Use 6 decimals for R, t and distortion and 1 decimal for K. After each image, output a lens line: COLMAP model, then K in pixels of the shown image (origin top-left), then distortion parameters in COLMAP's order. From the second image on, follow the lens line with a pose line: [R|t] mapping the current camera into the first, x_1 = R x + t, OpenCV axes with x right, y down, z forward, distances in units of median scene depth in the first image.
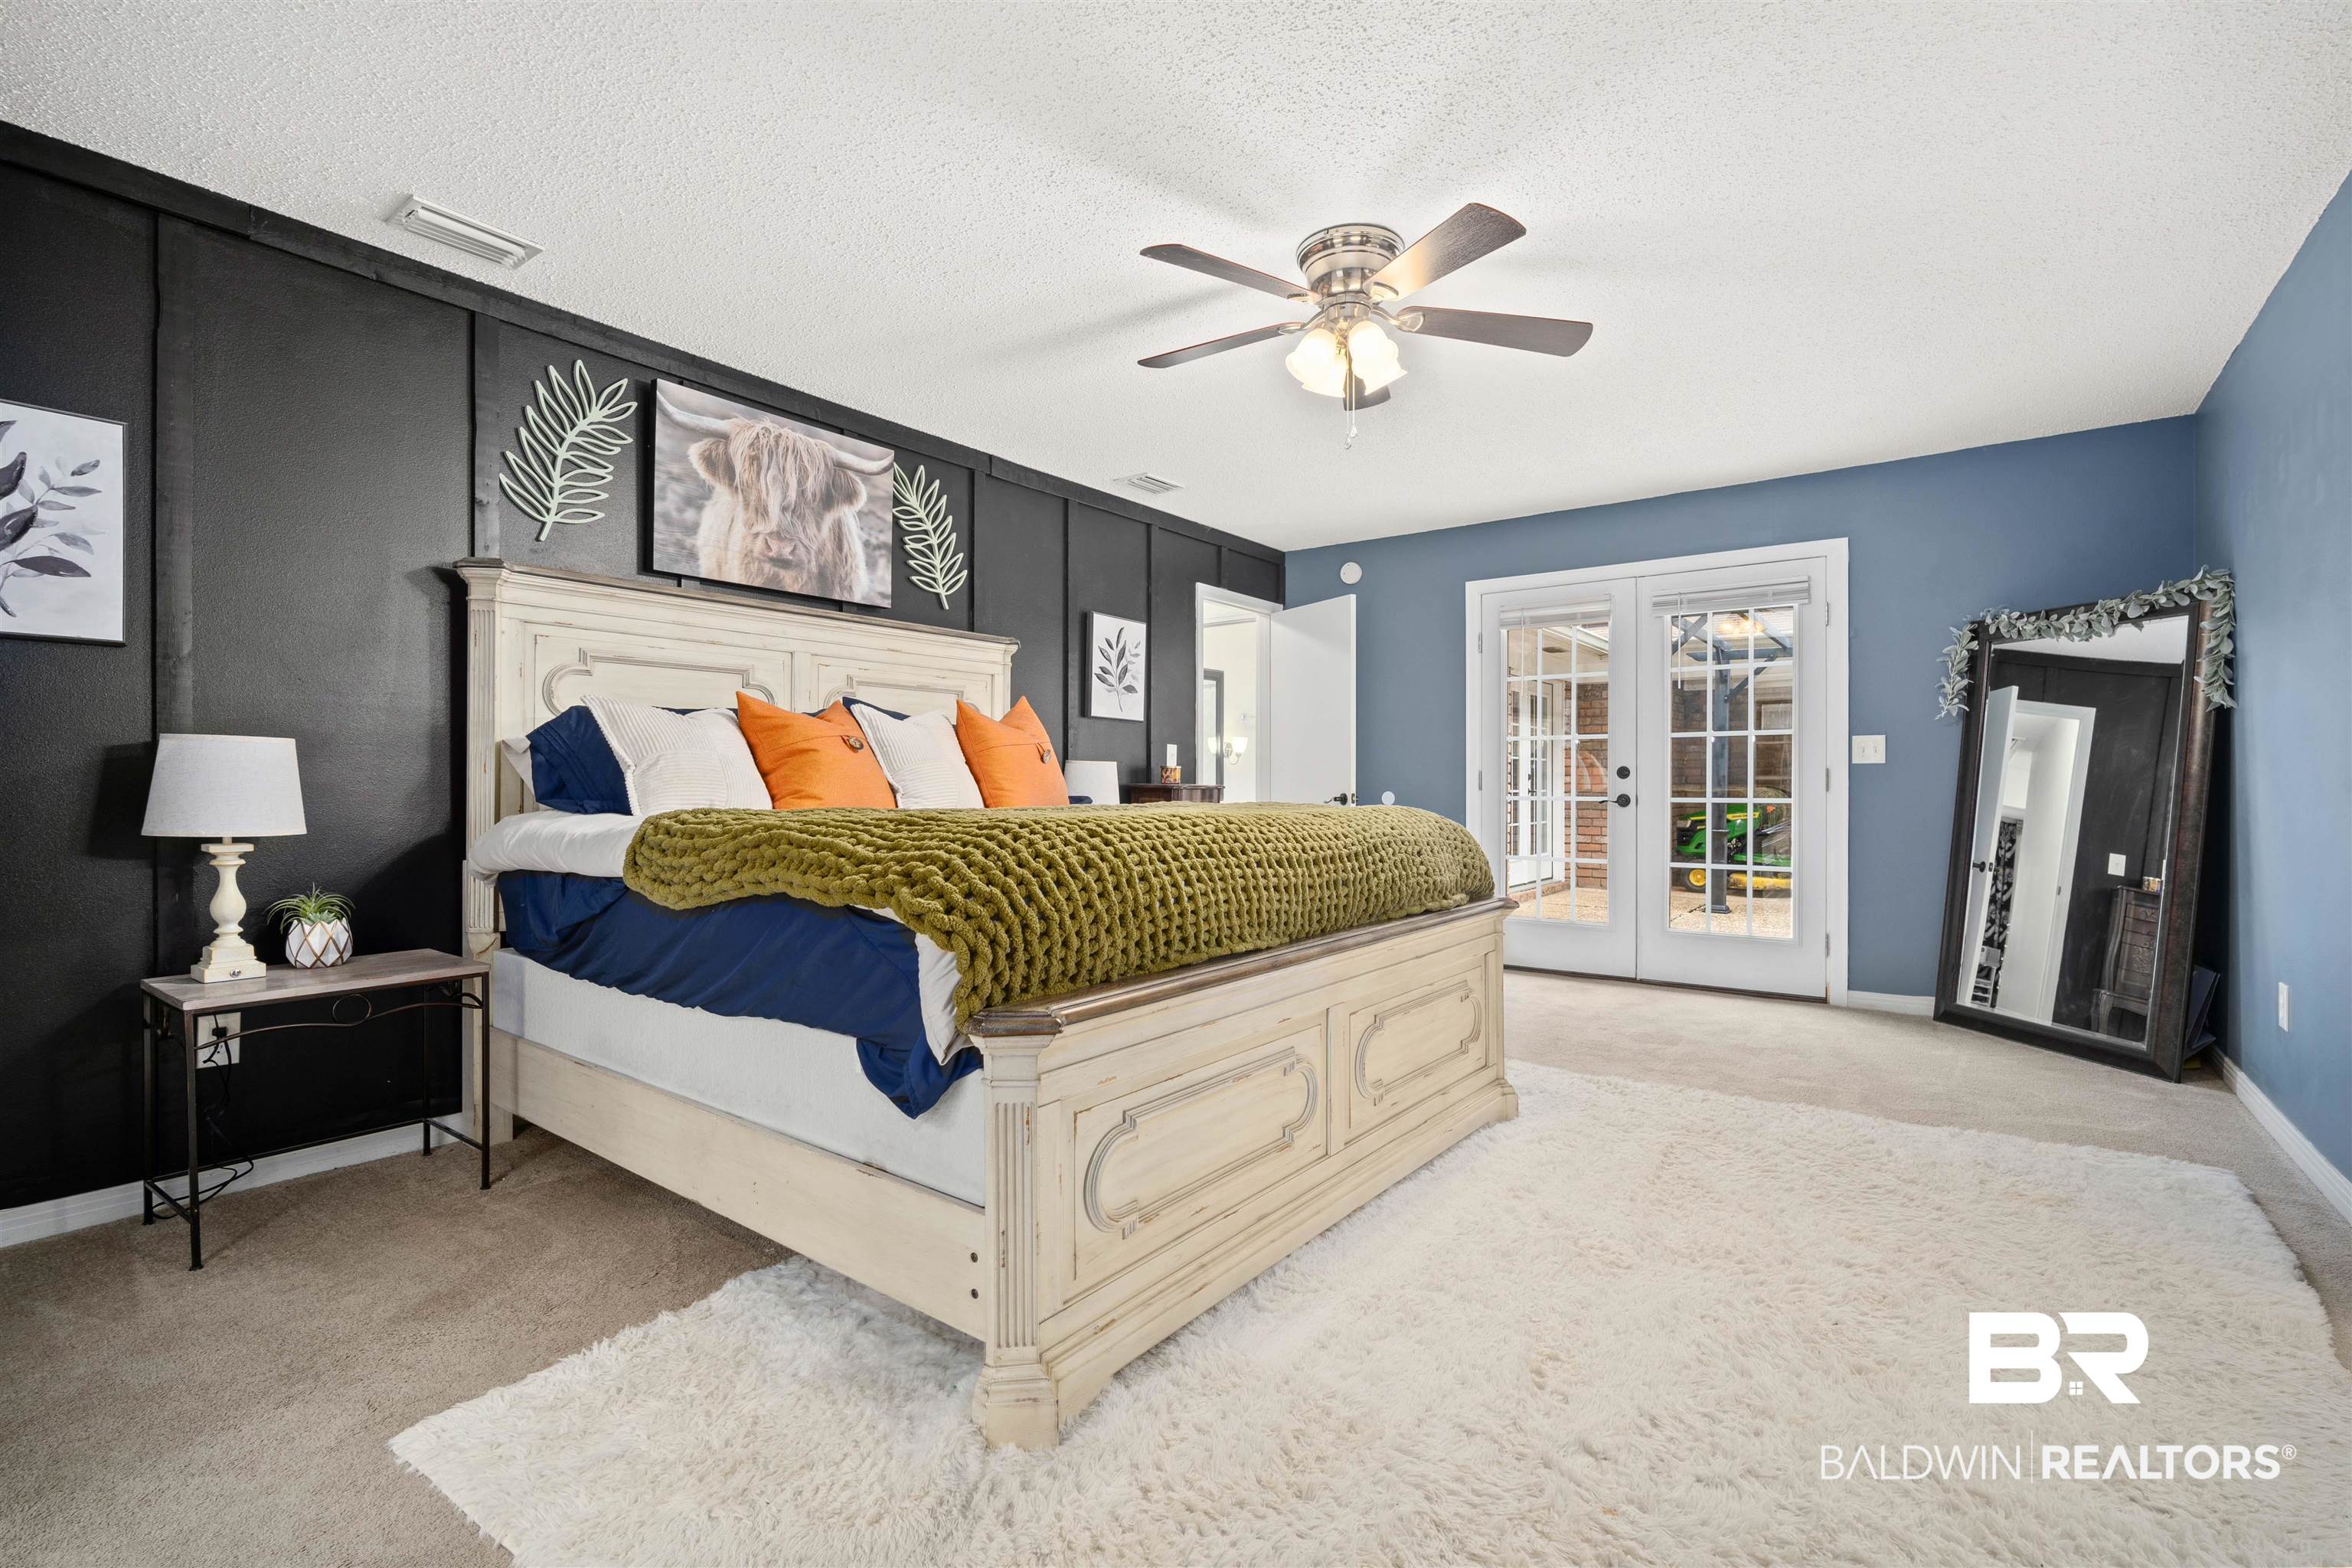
lens RADIAL K [[1041.4, 0, 1177.3], [0, 1041.4, 783.2], [0, 0, 1]] dist [-0.004539, 0.001030]
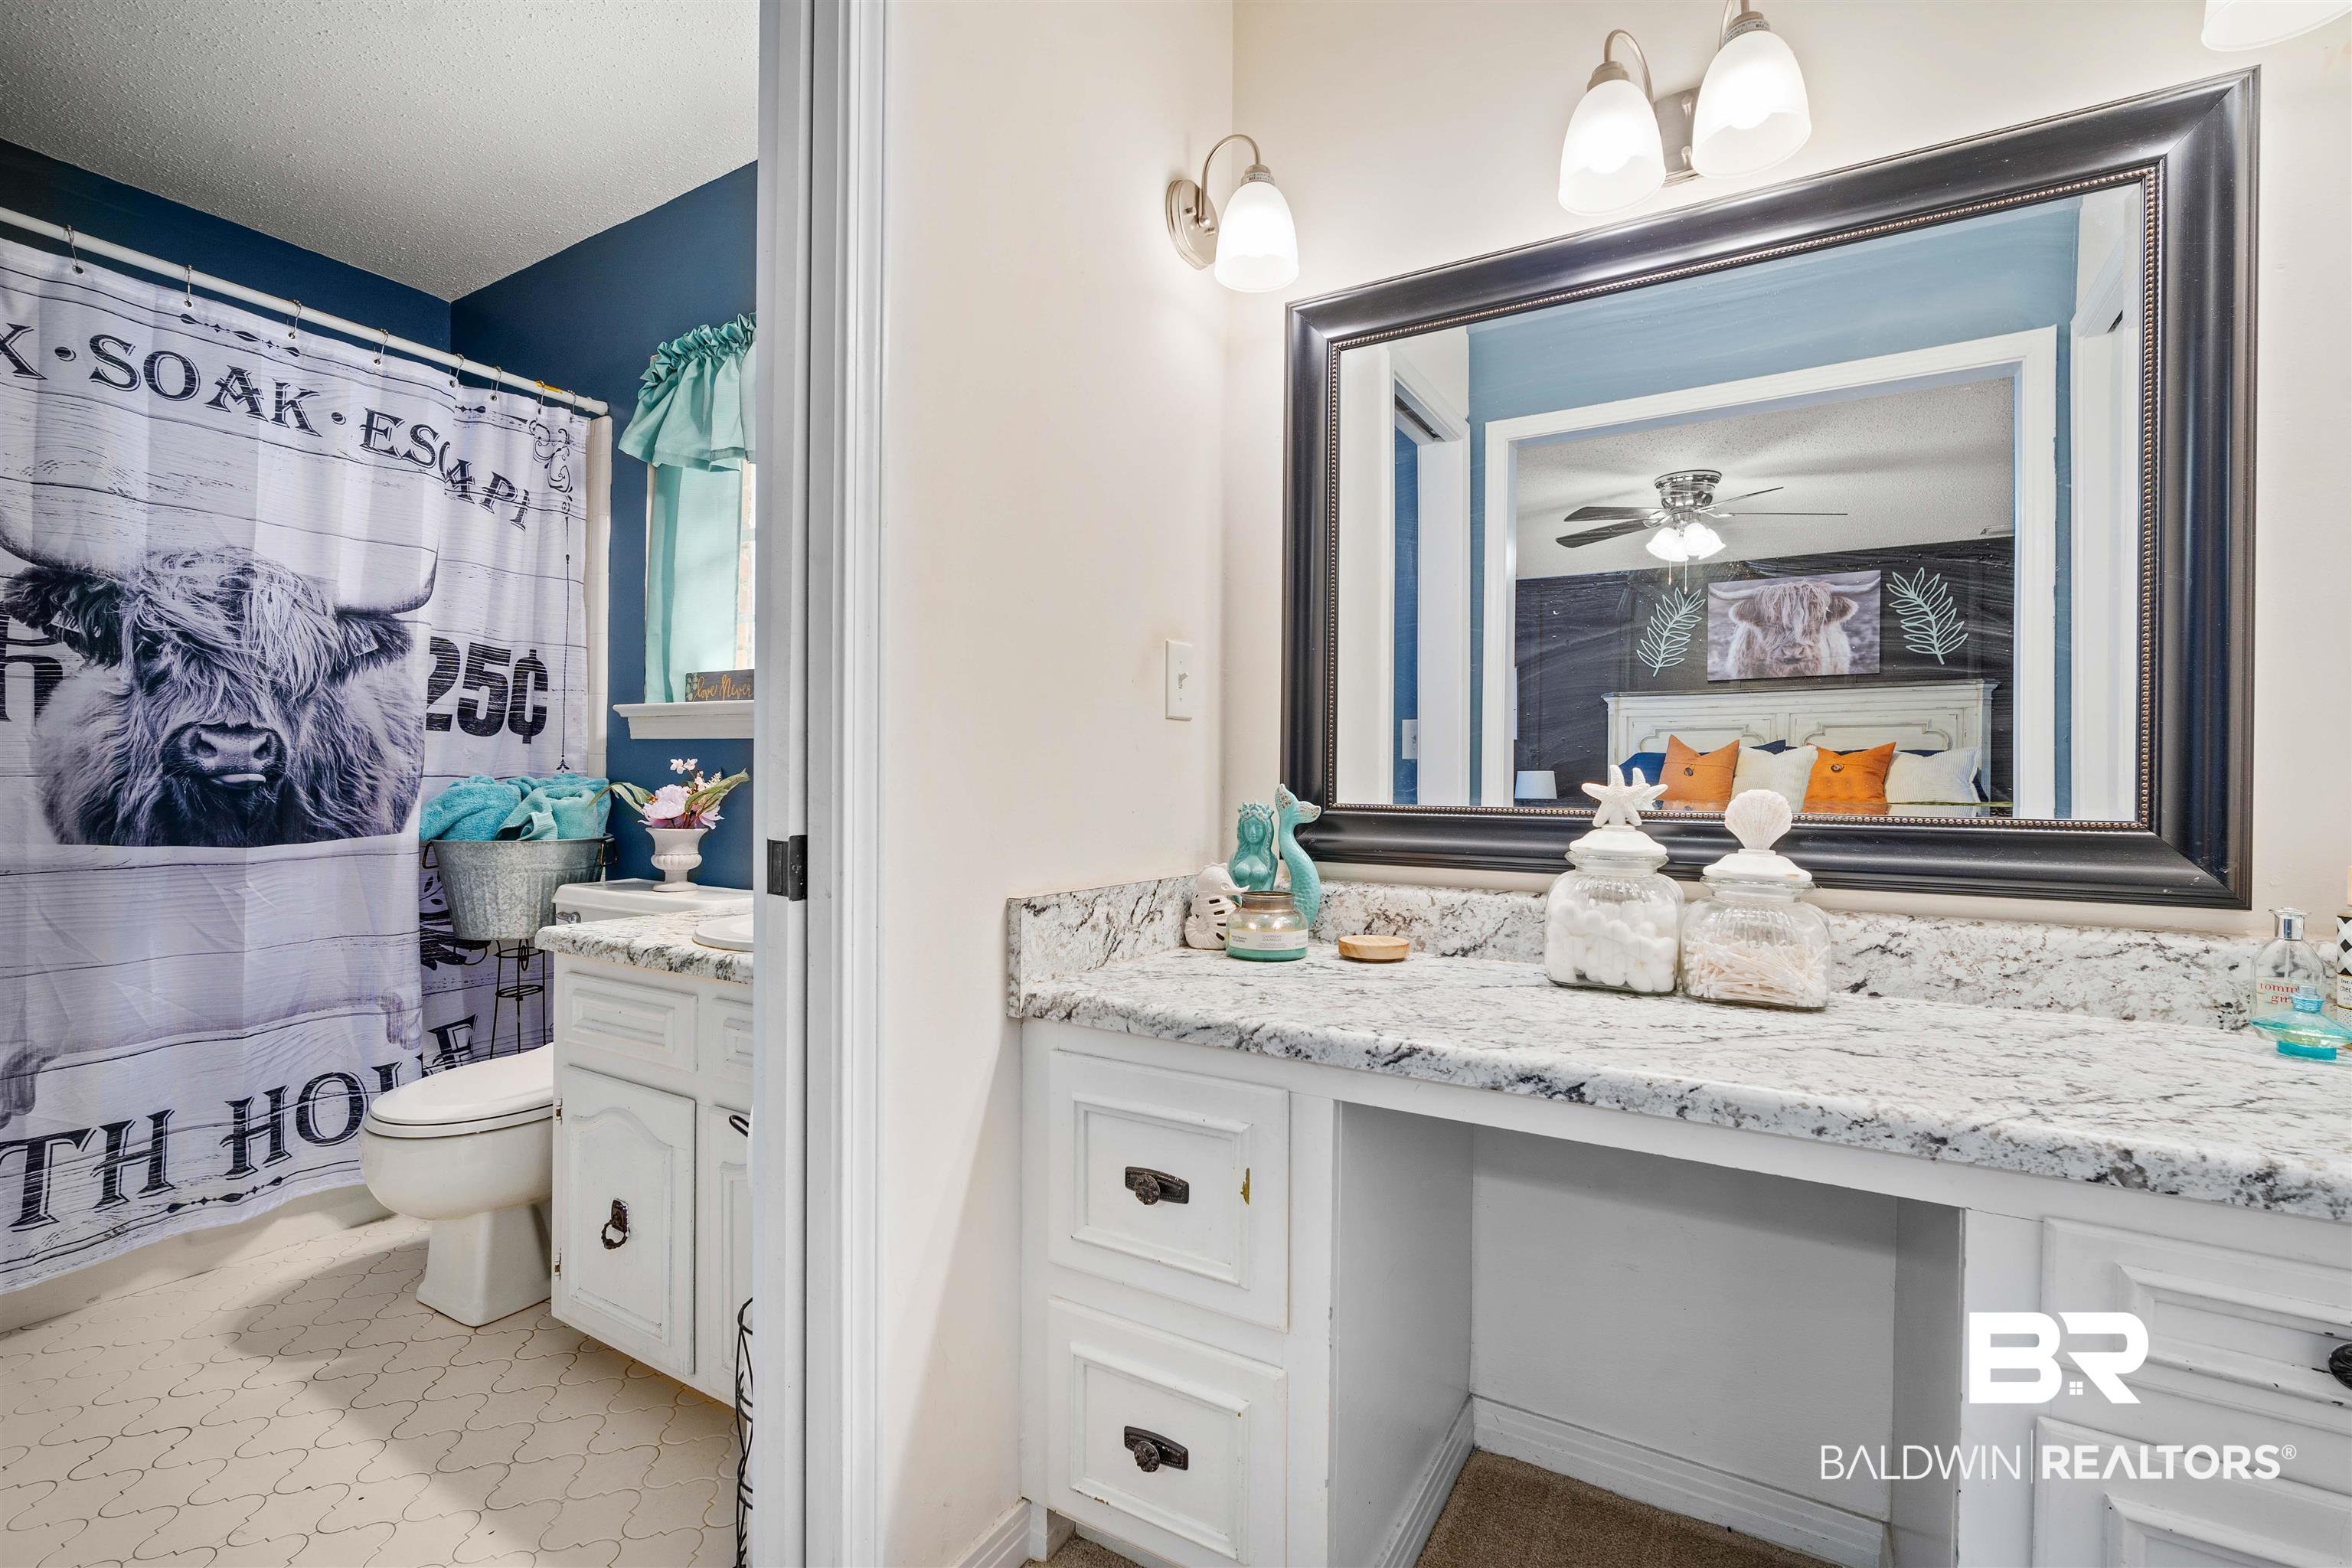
lens RADIAL K [[1041.4, 0, 1176.4], [0, 1041.4, 784.2], [0, 0, 1]] dist [-0.004539, 0.001030]
pose [[0.108071, 0.001581, -0.994142, 1.106500], [-0.005845, 0.999982, 0.000954, -0.003963], [0.994126, 0.005707, 0.108079, -0.174460]]
